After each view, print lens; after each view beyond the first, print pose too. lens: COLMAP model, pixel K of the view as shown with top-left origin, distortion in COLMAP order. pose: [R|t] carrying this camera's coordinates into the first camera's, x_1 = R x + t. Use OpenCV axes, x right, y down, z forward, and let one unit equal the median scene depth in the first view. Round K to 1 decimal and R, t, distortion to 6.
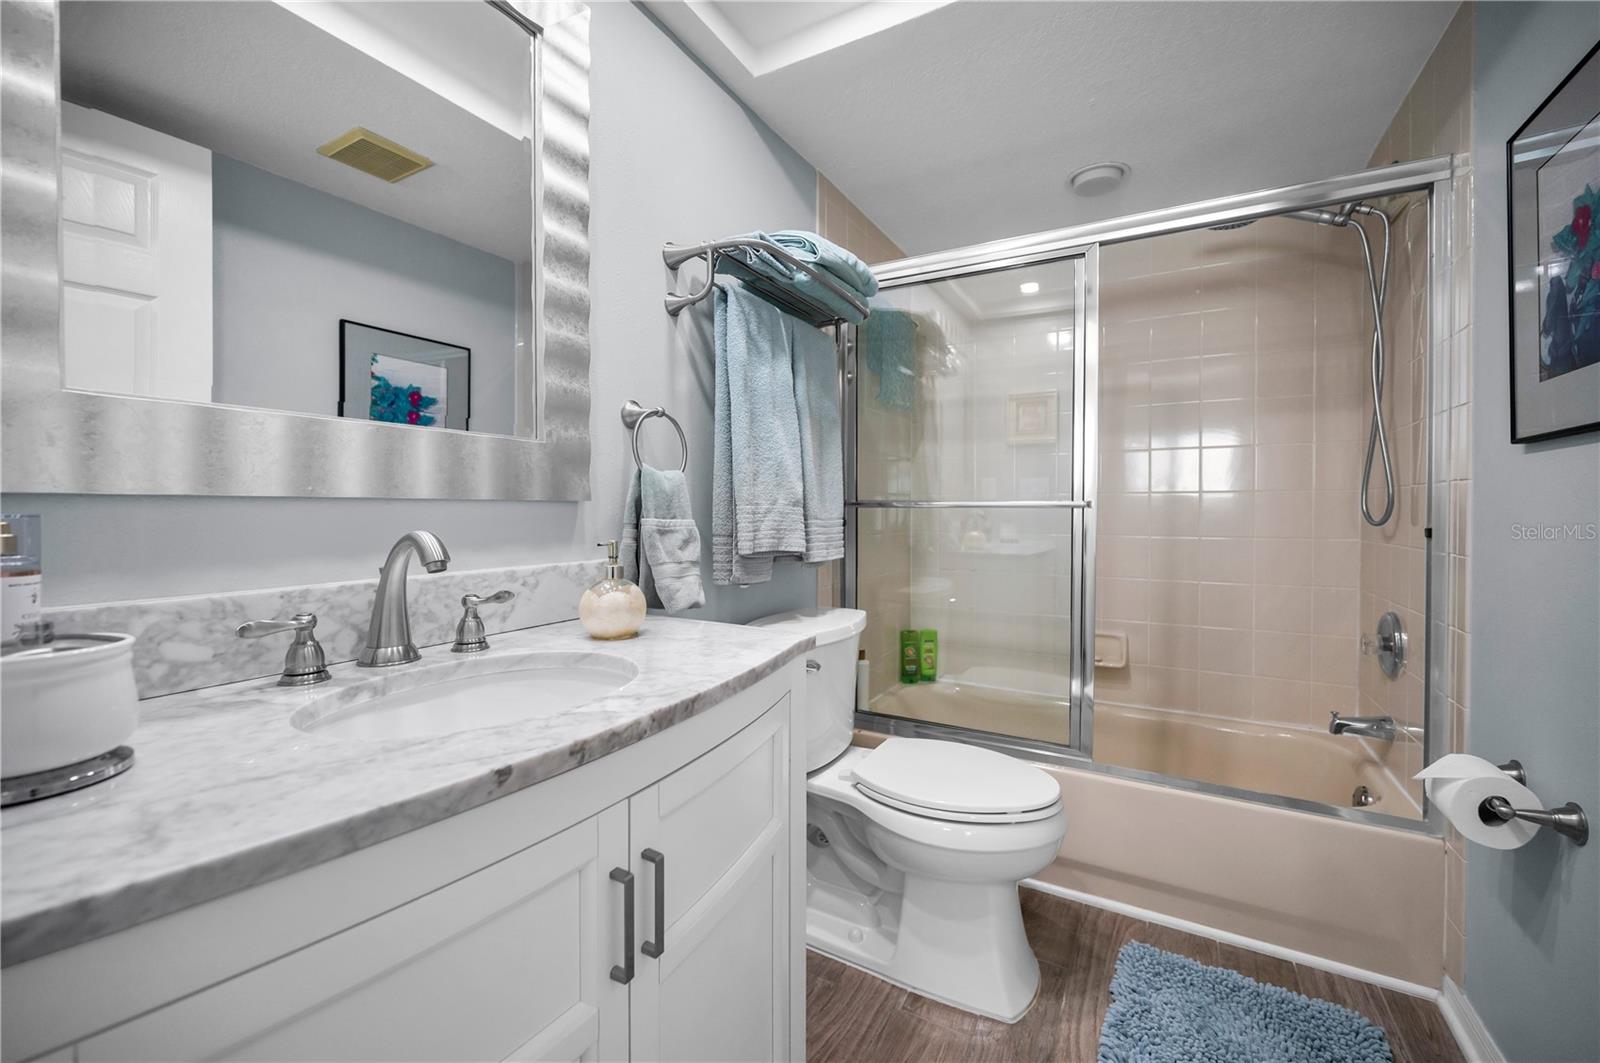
lens RADIAL K [[659.2, 0, 801.5], [0, 659.2, 521.1], [0, 0, 1]] dist [-0.001449, -0.000333]
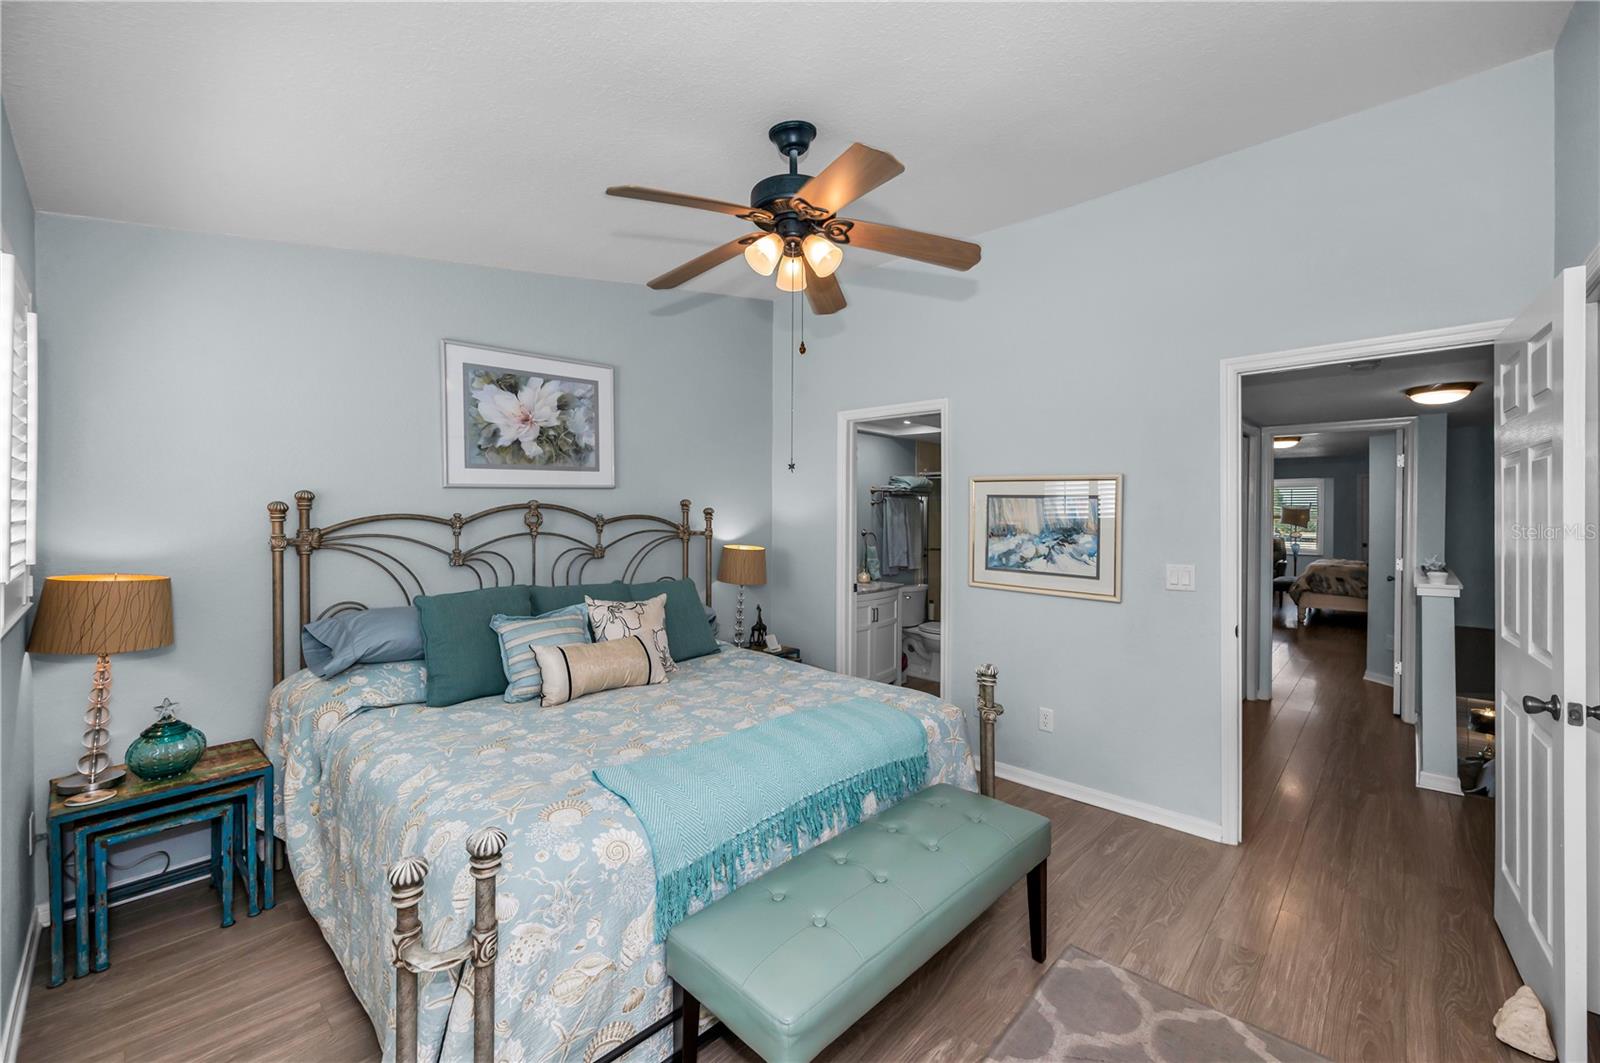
lens RADIAL K [[659.2, 0, 798.6], [0, 659.2, 521.6], [0, 0, 1]] dist [-0.001449, -0.000333]
pose [[0.970201, 0.004117, -0.242266, 0.329827], [-0.004687, 0.999987, -0.001778, -0.206801], [0.242256, 0.002860, 0.970208, -2.923252]]
